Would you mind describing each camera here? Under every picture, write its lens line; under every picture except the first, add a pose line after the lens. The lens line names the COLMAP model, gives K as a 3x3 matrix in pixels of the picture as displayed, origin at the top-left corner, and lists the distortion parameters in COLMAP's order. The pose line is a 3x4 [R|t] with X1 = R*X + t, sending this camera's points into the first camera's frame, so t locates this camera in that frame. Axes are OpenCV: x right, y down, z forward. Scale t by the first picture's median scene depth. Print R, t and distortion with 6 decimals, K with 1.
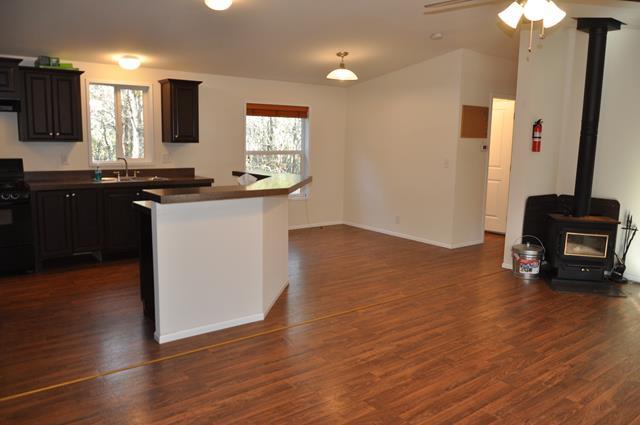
lens RADIAL K [[492.3, 0, 314.9], [0, 492.3, 216.3], [0, 0, 1]] dist [-0.043335, 0.001227]
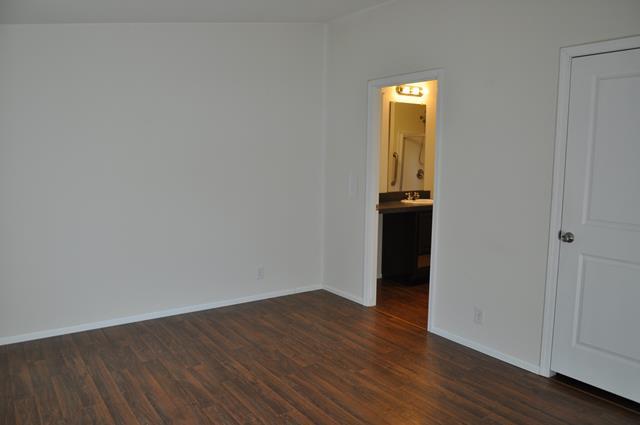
lens RADIAL K [[492.3, 0, 320.8], [0, 492.3, 213.9], [0, 0, 1]] dist [-0.043335, 0.001227]
pose [[-0.056357, 0.096667, -0.993720, 1.069144], [-0.161108, 0.981378, 0.104603, -0.107497], [0.985326, 0.165992, -0.039734, 0.815378]]
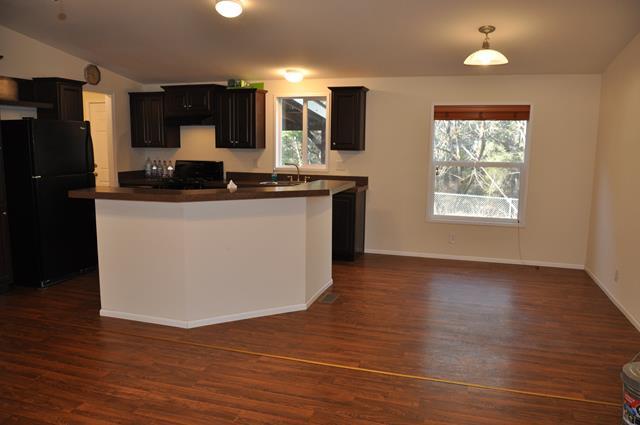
lens RADIAL K [[492.3, 0, 314.9], [0, 492.3, 200.2], [0, 0, 1]] dist [-0.043335, 0.001227]
pose [[0.582122, 0.082138, -0.808942, 0.726843], [-0.129488, 0.991553, 0.007499, -0.073169], [0.802725, 0.100383, 0.587841, 0.554464]]
